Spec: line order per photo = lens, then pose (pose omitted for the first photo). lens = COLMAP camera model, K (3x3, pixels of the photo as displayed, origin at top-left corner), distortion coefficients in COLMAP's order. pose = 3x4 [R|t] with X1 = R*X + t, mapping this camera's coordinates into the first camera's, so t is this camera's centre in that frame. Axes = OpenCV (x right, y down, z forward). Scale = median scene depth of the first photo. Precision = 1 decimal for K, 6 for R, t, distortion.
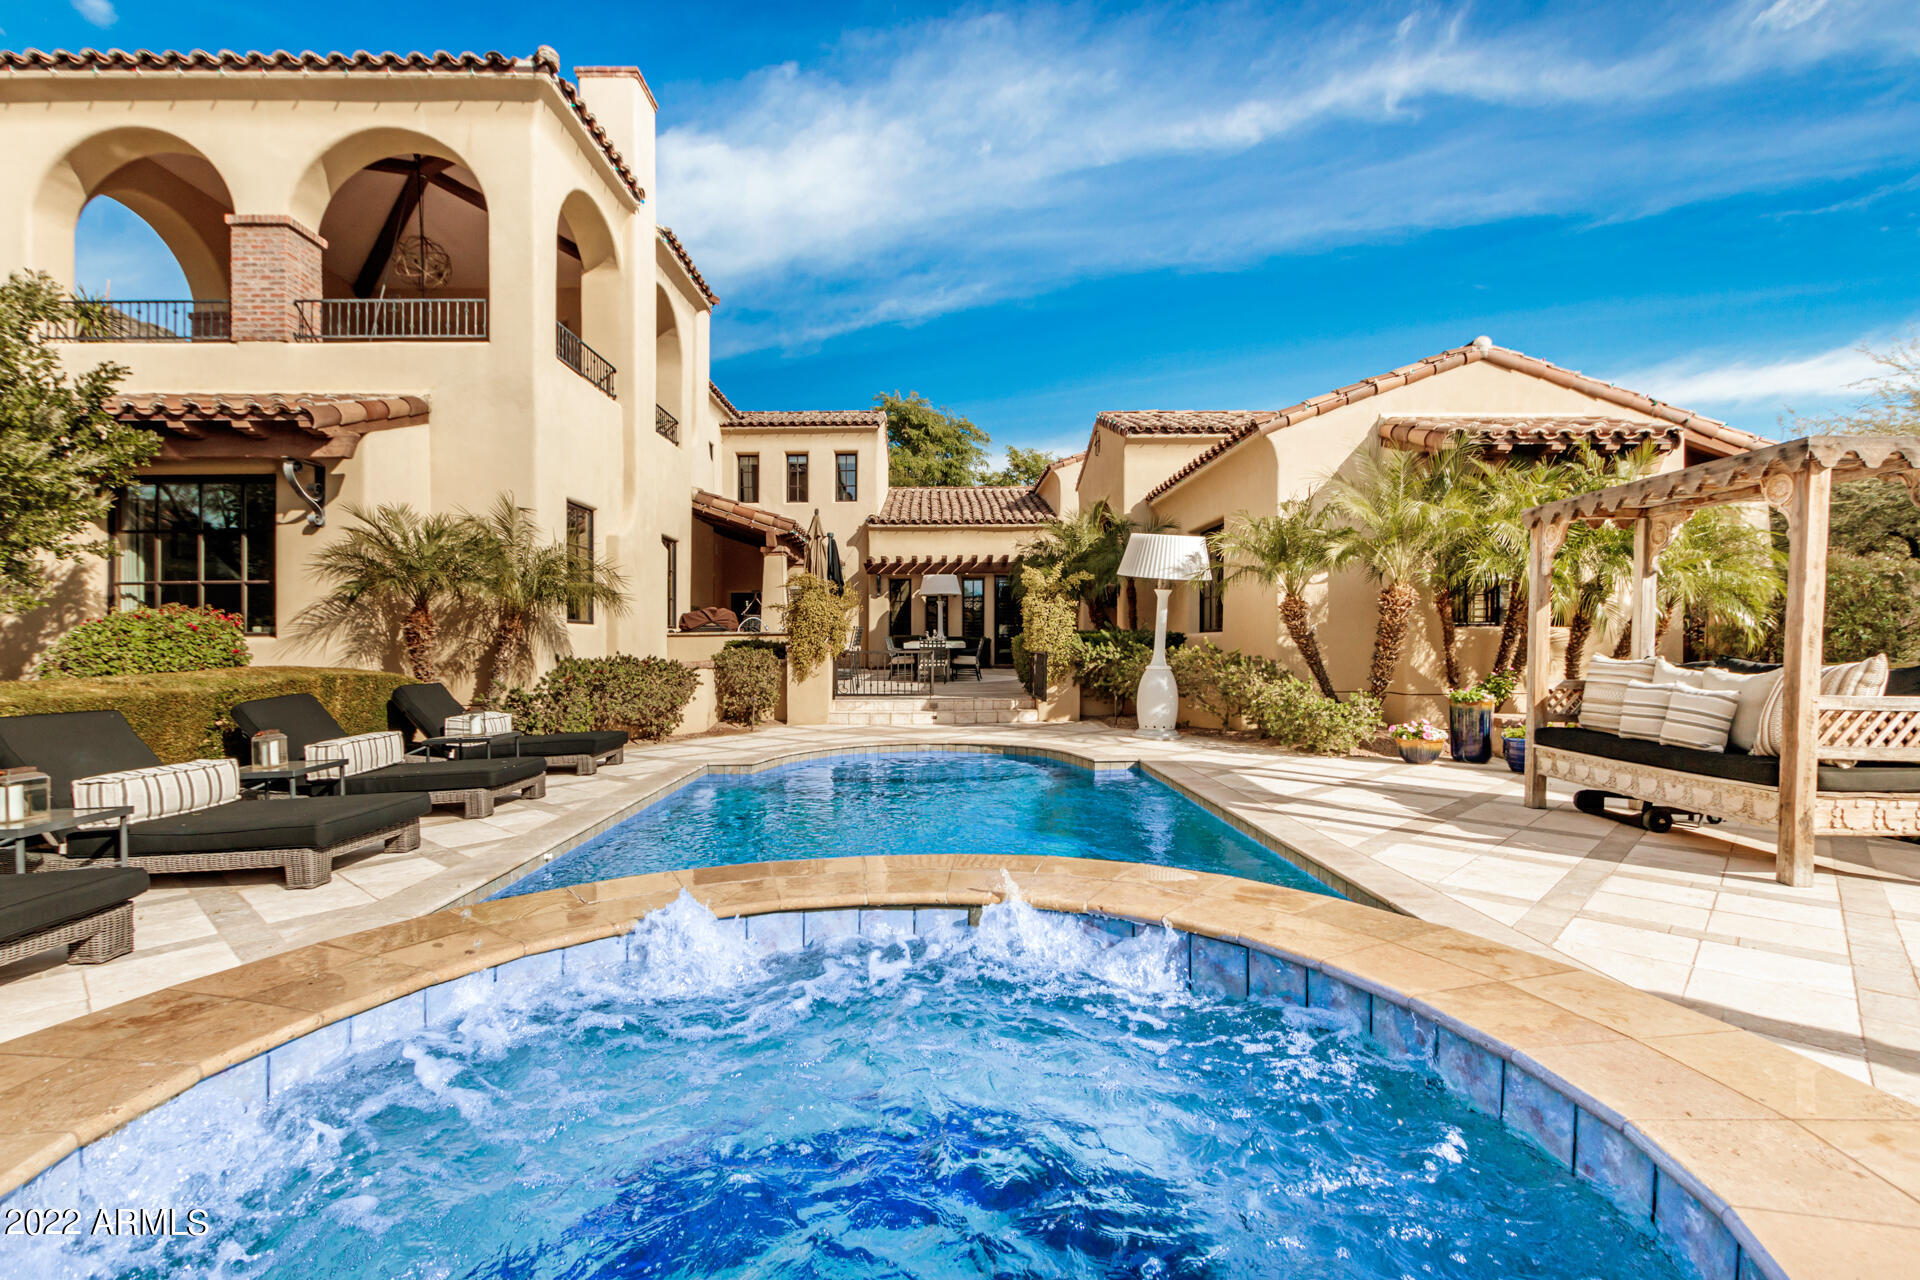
lens RADIAL K [[881.8, 0, 948.4], [0, 881.8, 647.8], [0, 0, 1]] dist [0.005520, -0.000993]
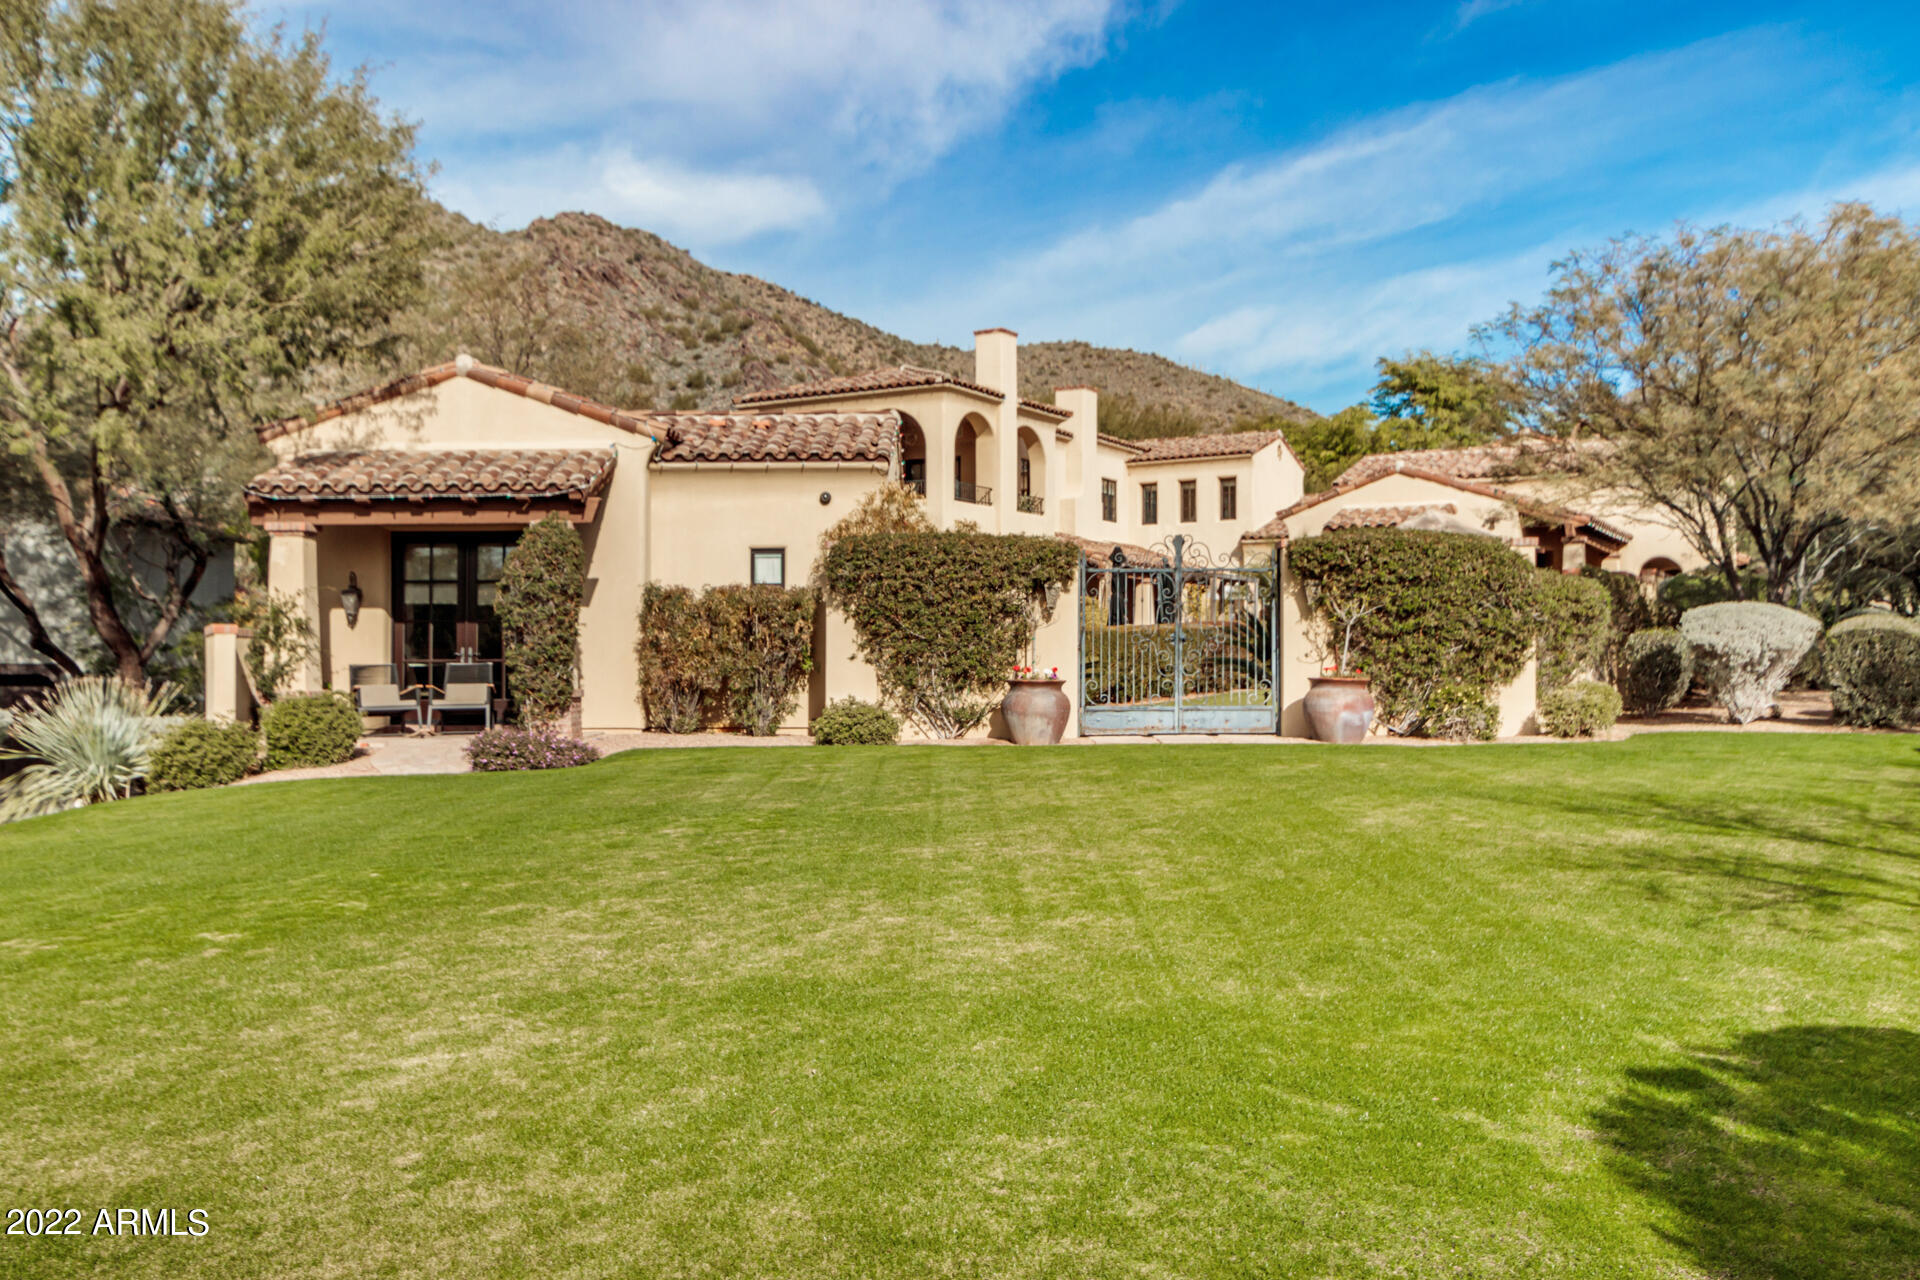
lens RADIAL K [[1785.9, 0, 973.6], [0, 1785.9, 641.5], [0, 0, 1]] dist [-0.004867, 0.000000]
pose [[0.863789, -0.006127, -0.503816, 1.768515], [-0.006408, 0.999712, -0.023143, 0.111130], [0.503813, 0.023219, 0.863501, -2.692658]]
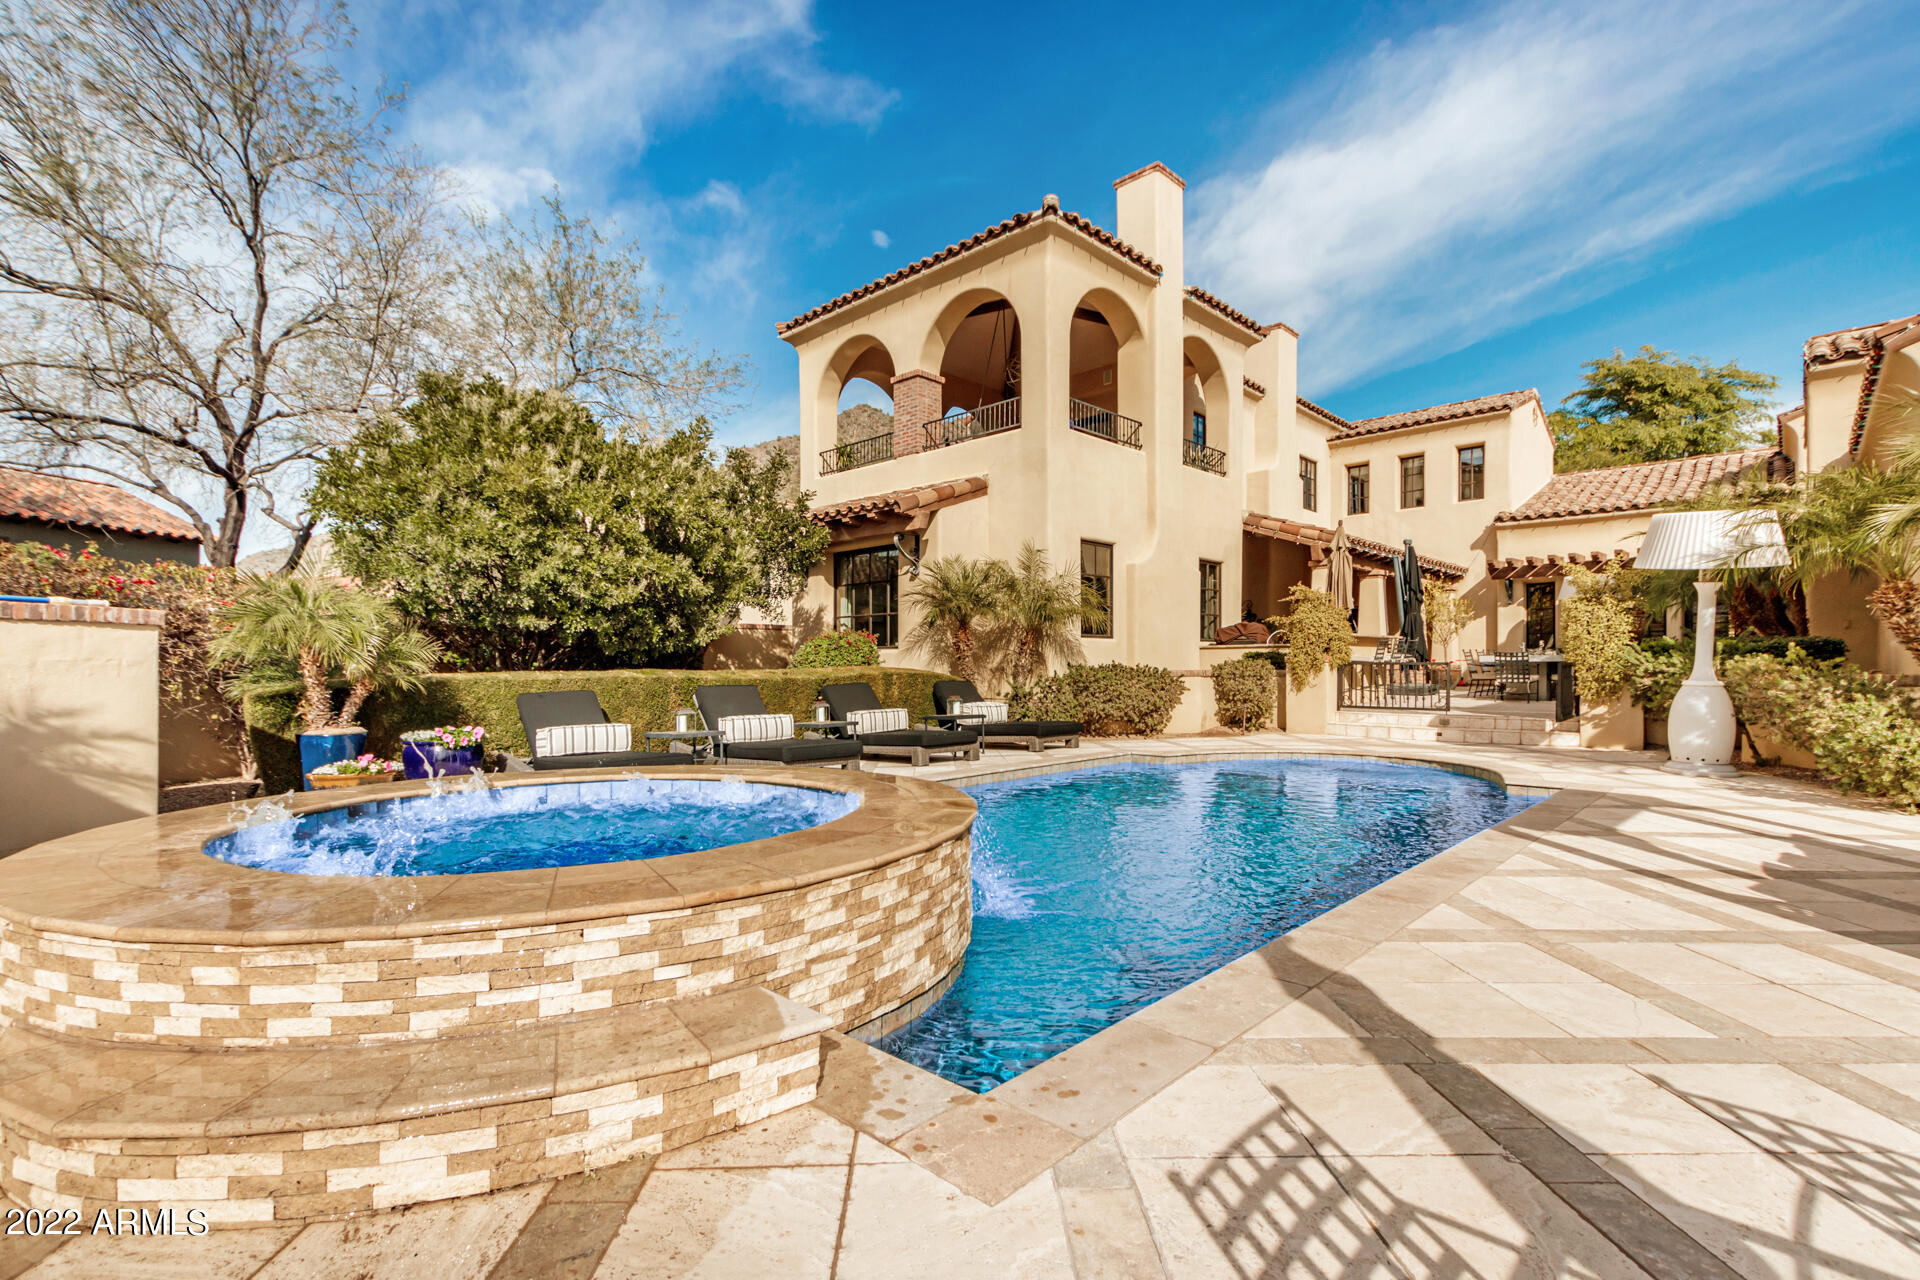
lens RADIAL K [[881.8, 0, 962.5], [0, 881.8, 662.9], [0, 0, 1]] dist [0.005520, -0.000993]
pose [[0.713523, 0.005020, -0.700614, 0.338446], [-0.007497, 0.999972, -0.000471, 0.010198], [0.700592, 0.005589, 0.713540, -0.012926]]
